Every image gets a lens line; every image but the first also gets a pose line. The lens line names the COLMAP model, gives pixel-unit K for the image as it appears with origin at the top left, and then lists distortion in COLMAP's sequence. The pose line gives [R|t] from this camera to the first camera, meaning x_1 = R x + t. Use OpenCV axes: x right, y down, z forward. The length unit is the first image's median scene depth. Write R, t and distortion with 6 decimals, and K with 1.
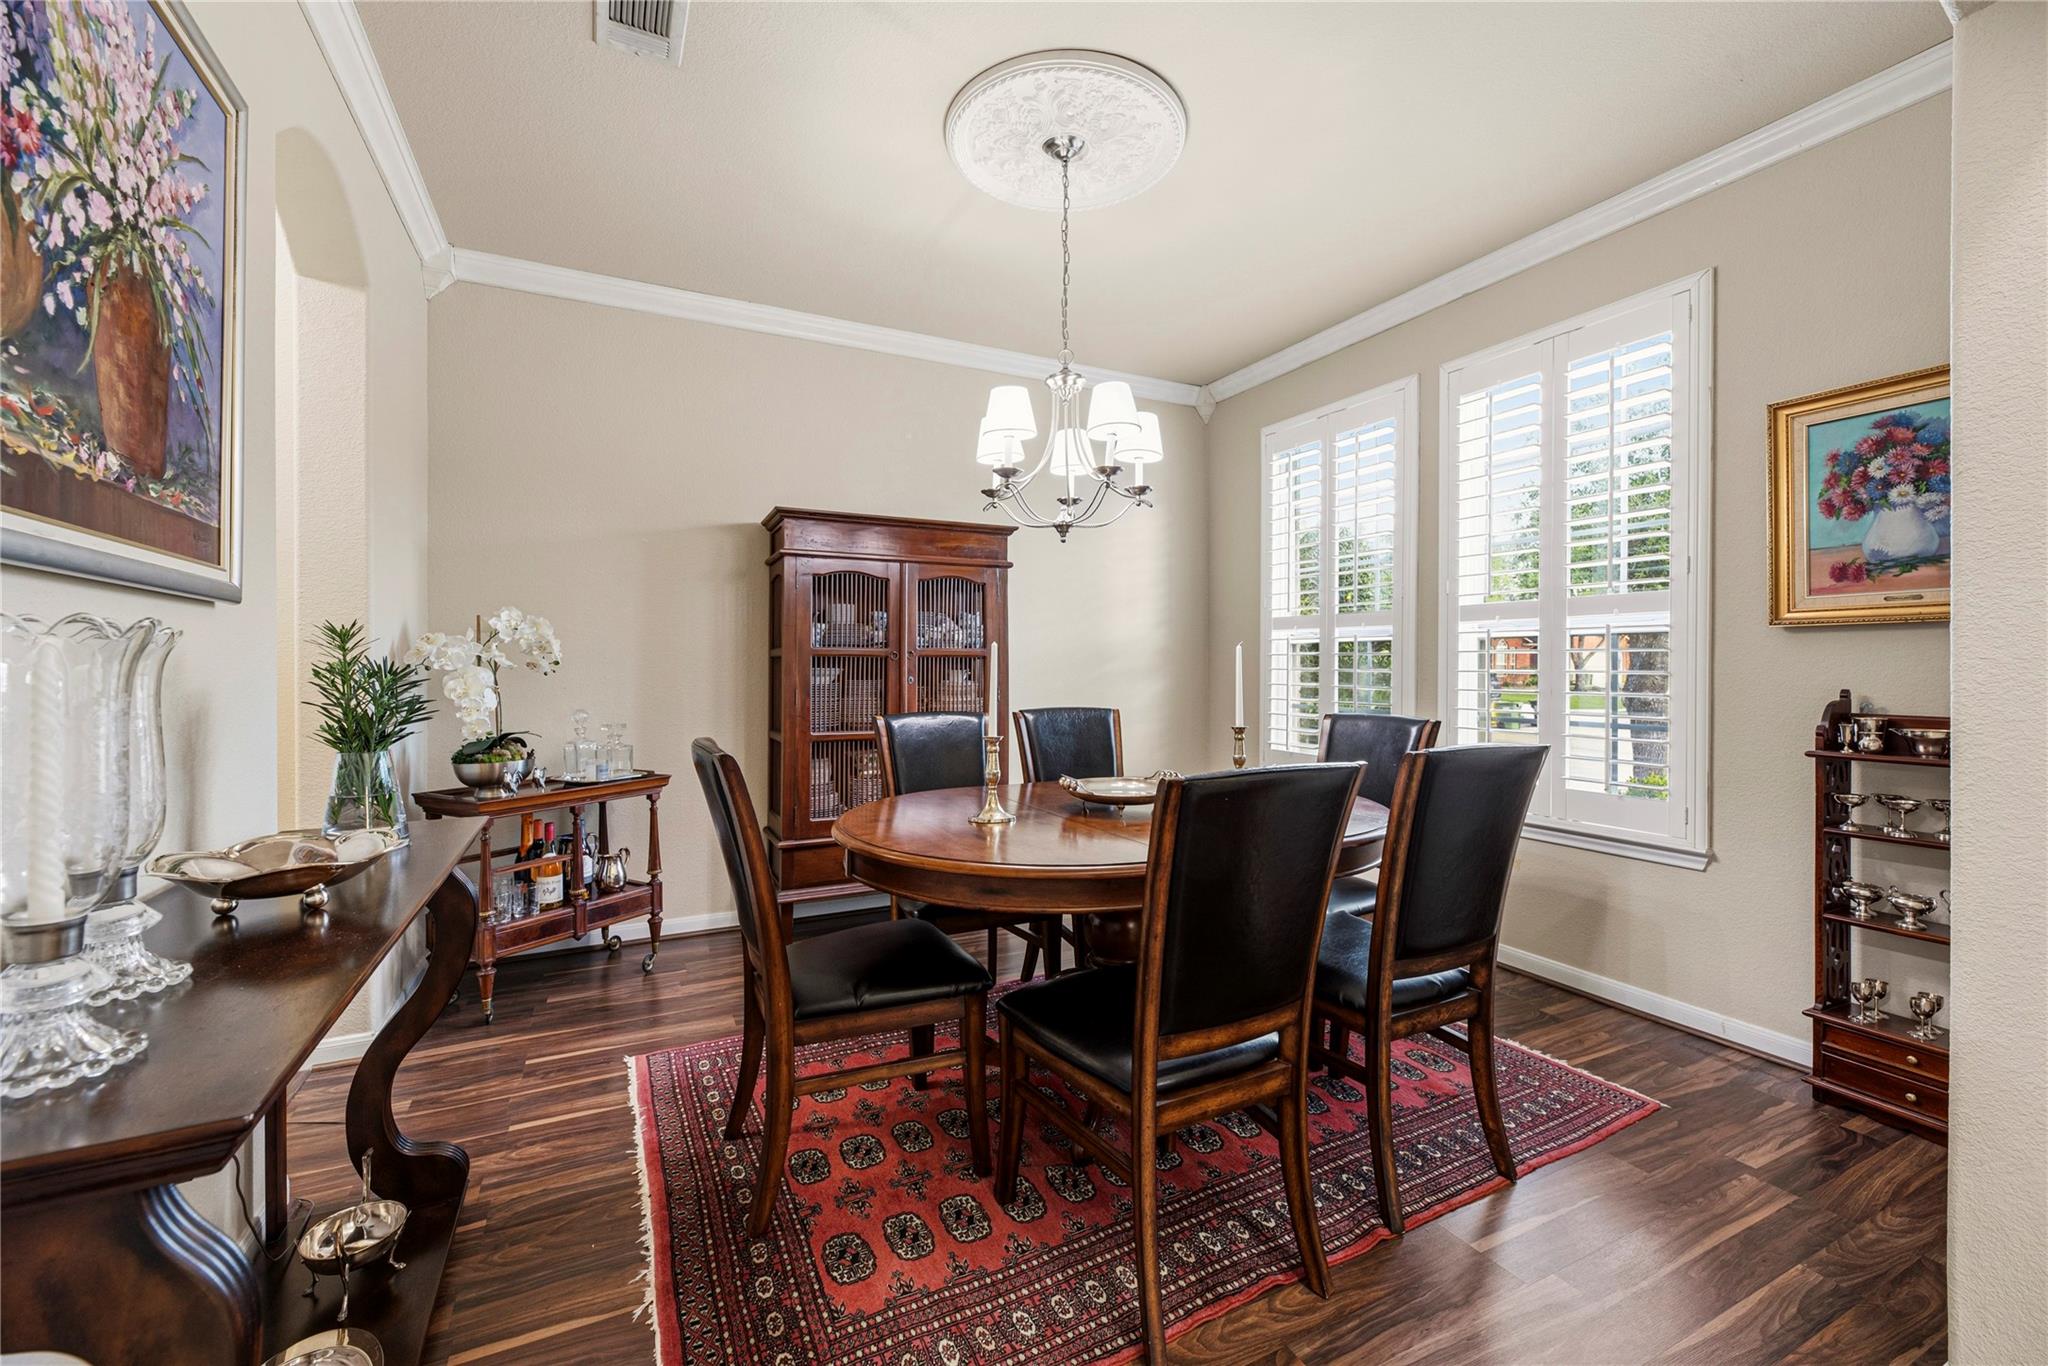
lens RADIAL K [[832.2, 0, 1026.8], [0, 832.2, 668.3], [0, 0, 1]] dist [0.002719, -0.001575]
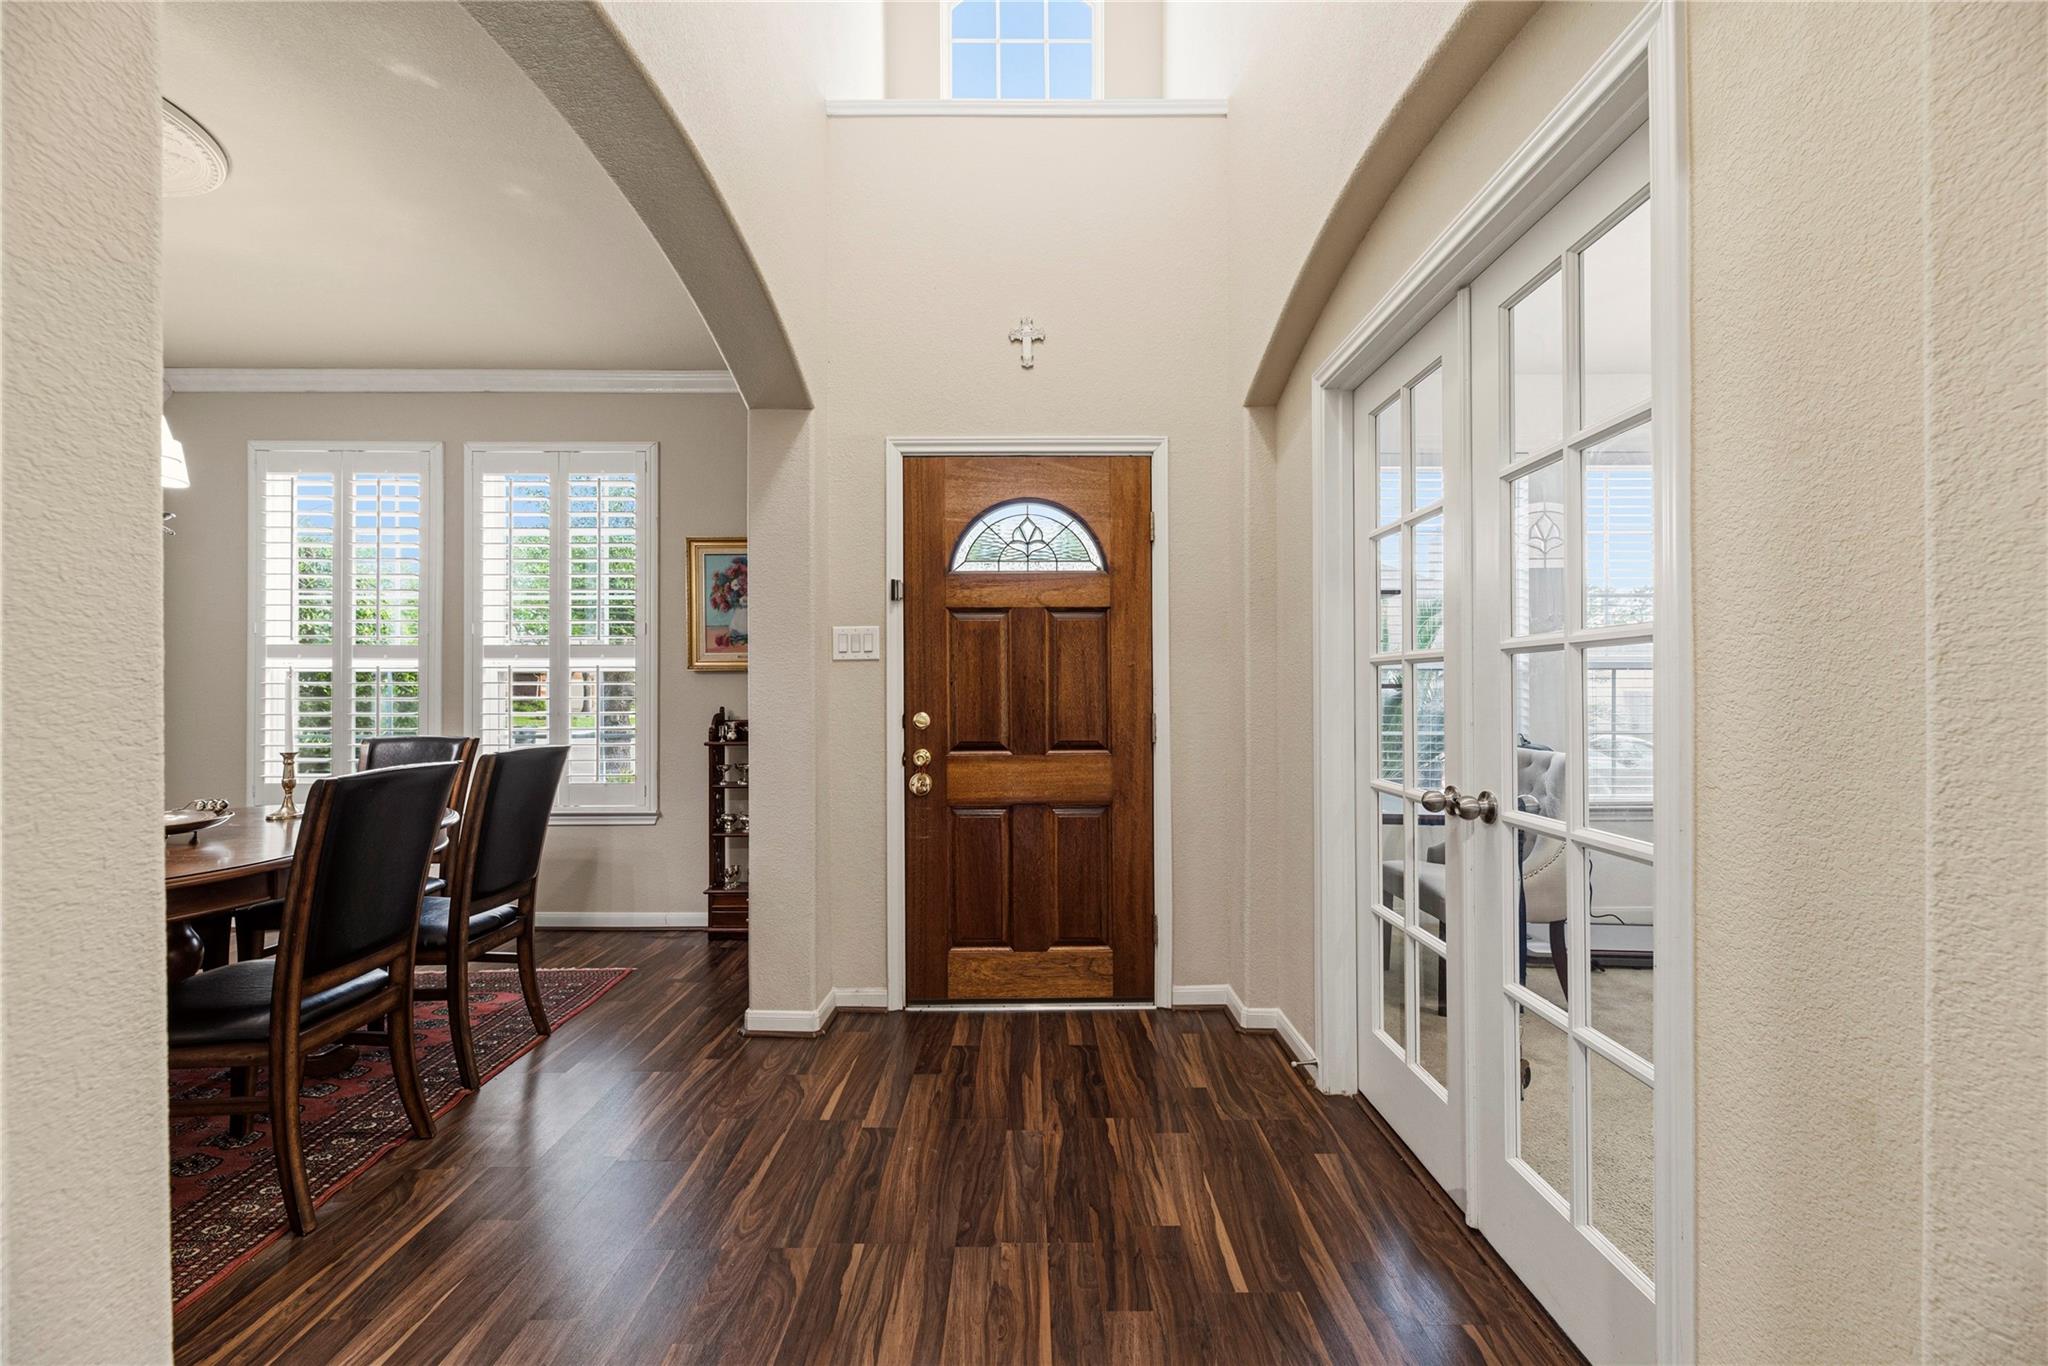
lens RADIAL K [[832.2, 0, 1028.2], [0, 832.2, 684.1], [0, 0, 1]] dist [0.002719, -0.001575]
pose [[0.448959, 0.004157, 0.893543, -0.310744], [0.008142, 0.999929, -0.008742, -0.001825], [-0.893515, 0.011200, 0.448893, -0.380630]]
